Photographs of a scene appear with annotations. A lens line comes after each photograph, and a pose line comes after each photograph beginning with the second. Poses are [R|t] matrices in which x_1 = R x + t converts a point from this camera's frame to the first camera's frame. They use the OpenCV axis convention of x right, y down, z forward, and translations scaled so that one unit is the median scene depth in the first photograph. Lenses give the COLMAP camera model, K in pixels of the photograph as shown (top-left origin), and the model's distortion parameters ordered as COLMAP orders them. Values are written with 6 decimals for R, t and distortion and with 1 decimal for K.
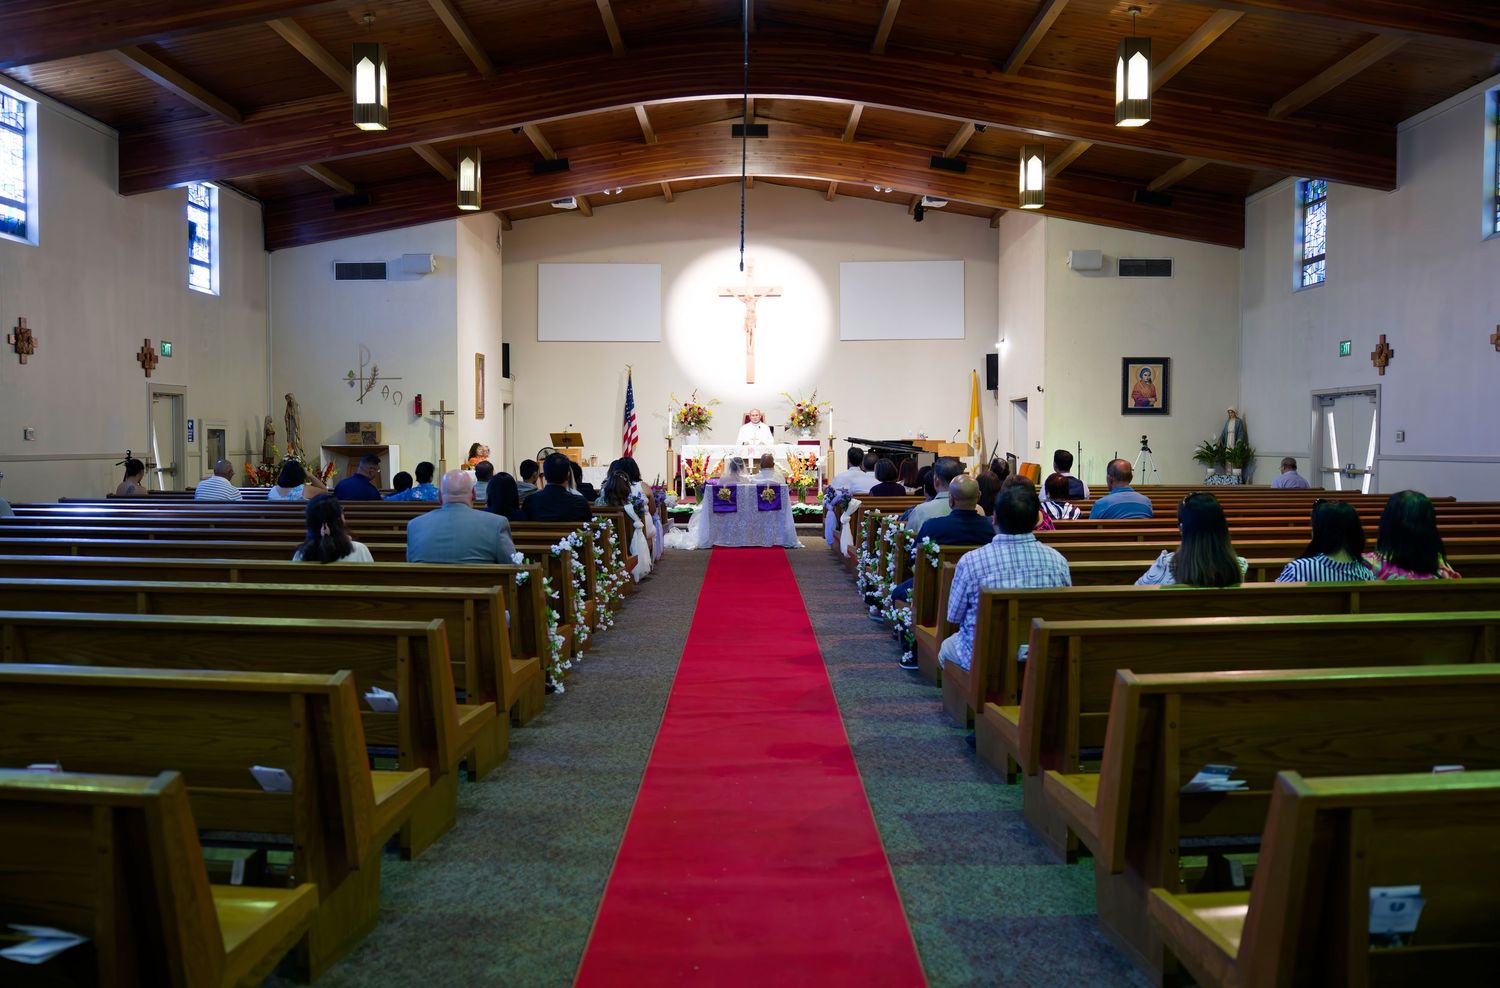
lens RADIAL K [[1205.5, 0, 750.0], [0, 1205.5, 494.0], [0, 0, 1]] dist [0.000262, -0.000564]
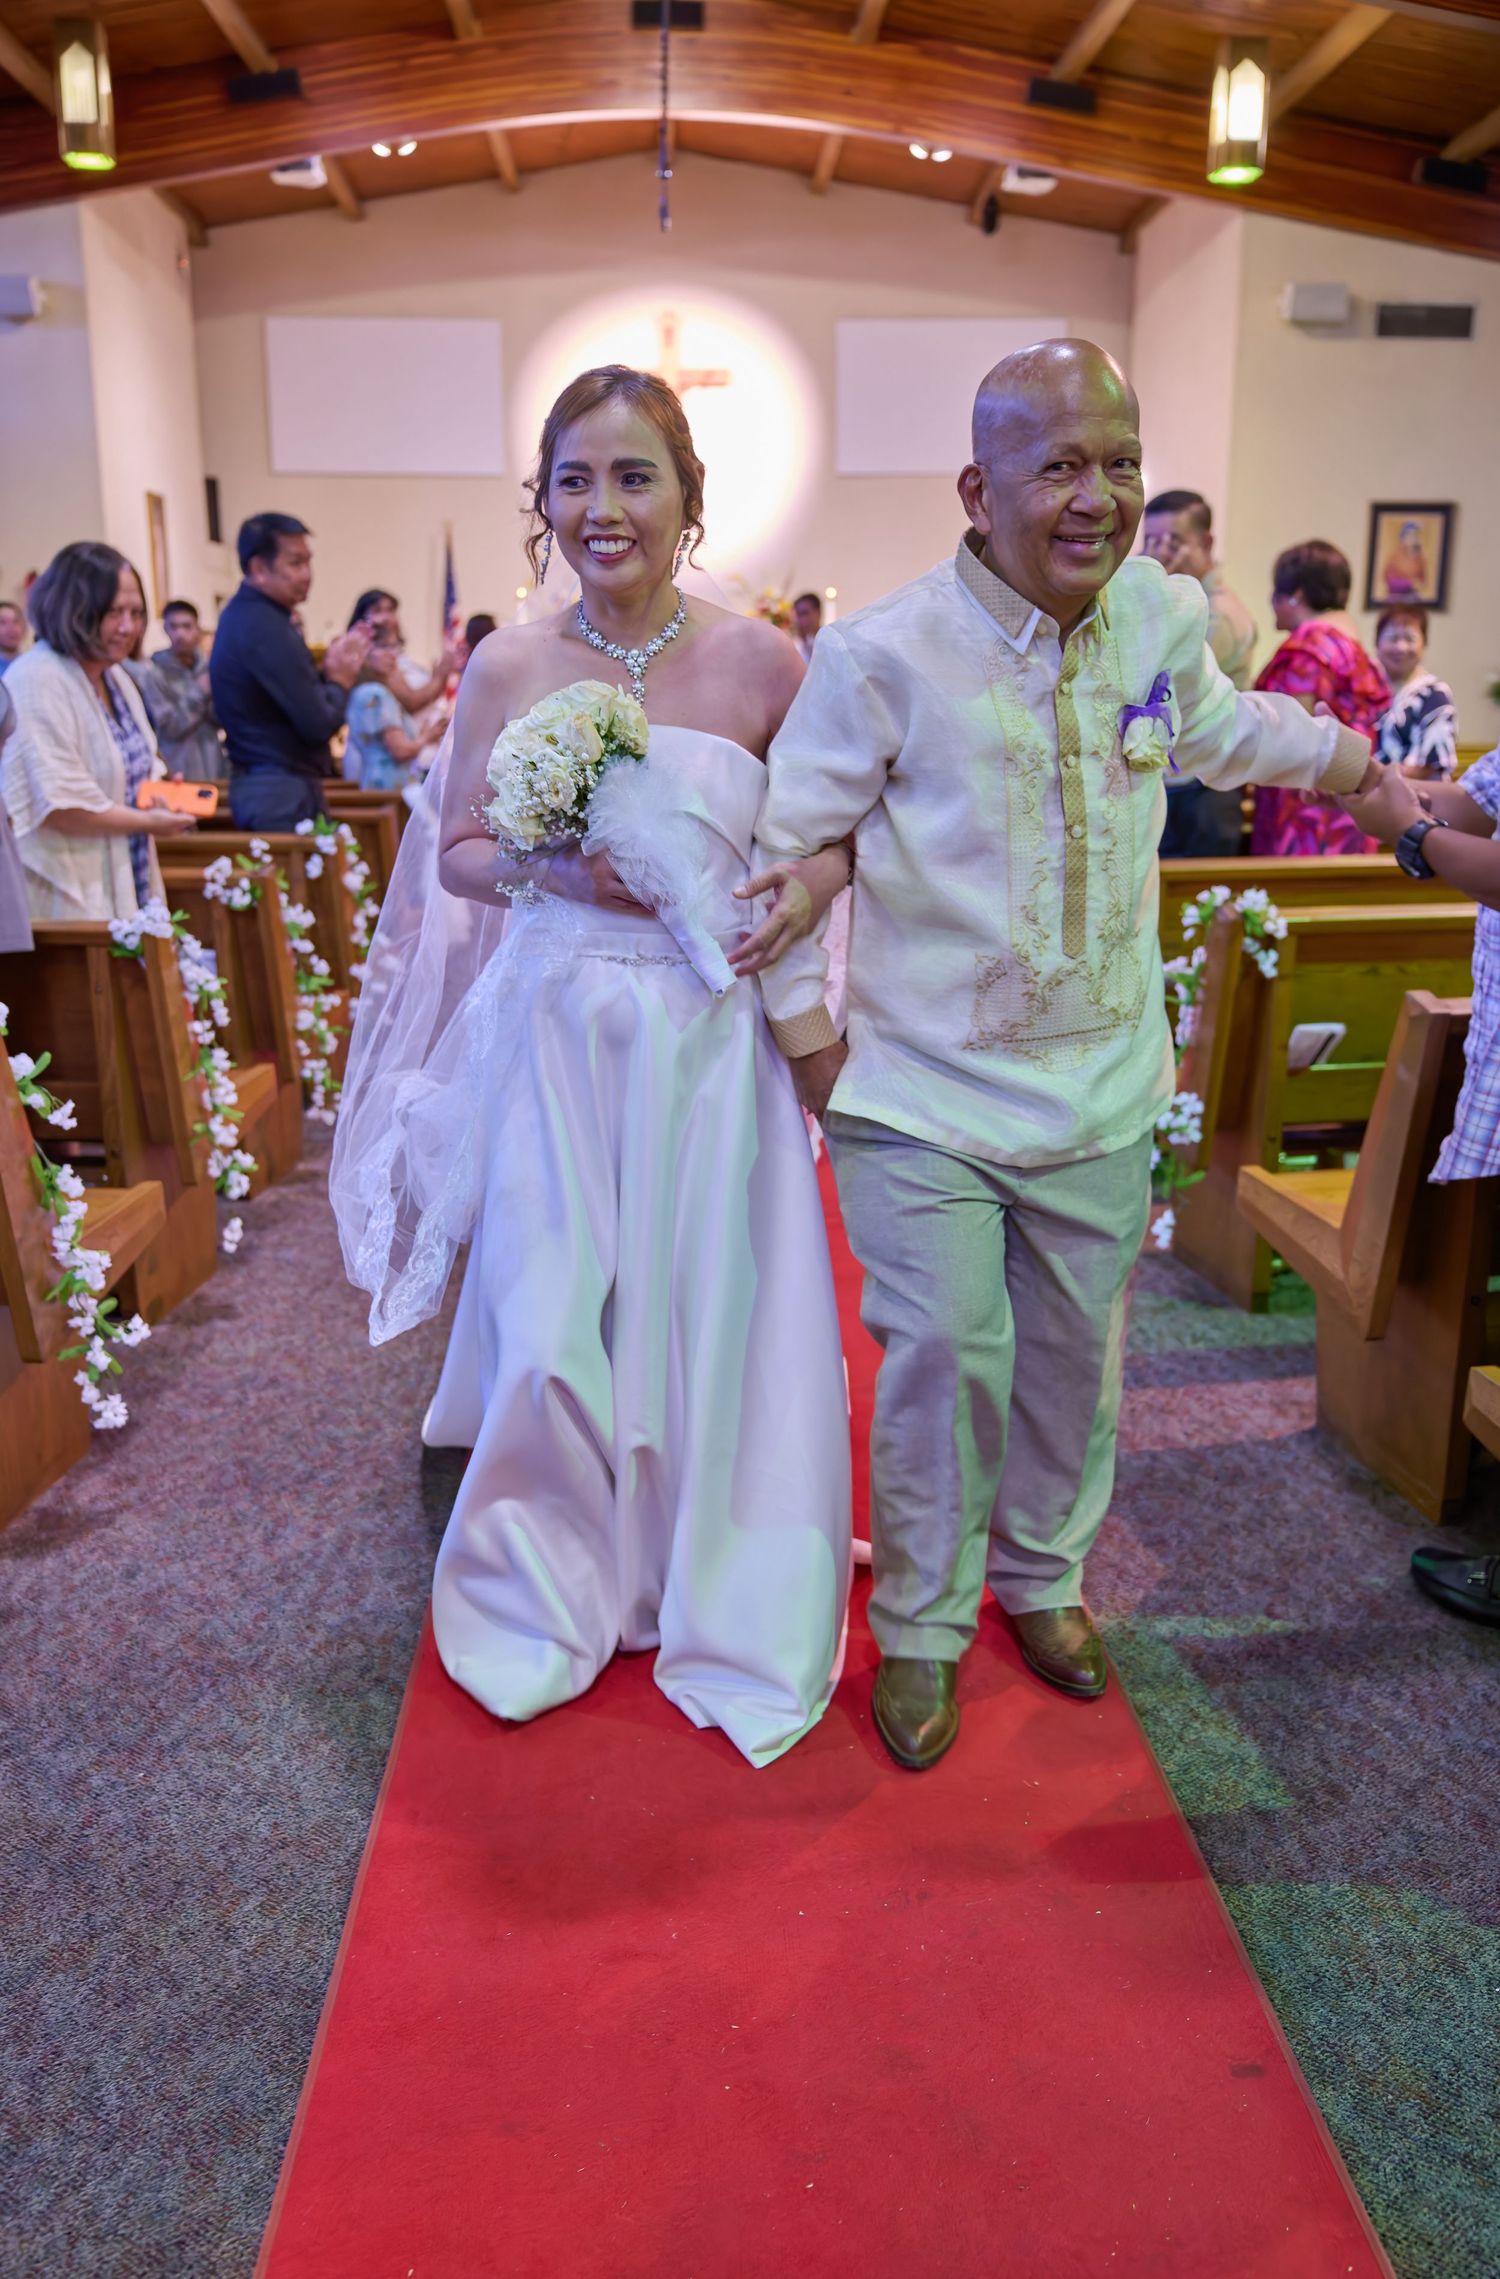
lens RADIAL K [[1862.7, 0, 750.0], [0, 1862.7, 1139.5], [0, 0, 1]] dist [0.007568, 0.001510]
pose [[0.998985, -0.011611, 0.043521, -0.004939], [0.002840, 0.980519, 0.196404, 0.000737], [-0.044954, -0.196081, 0.979557, 0.156653]]
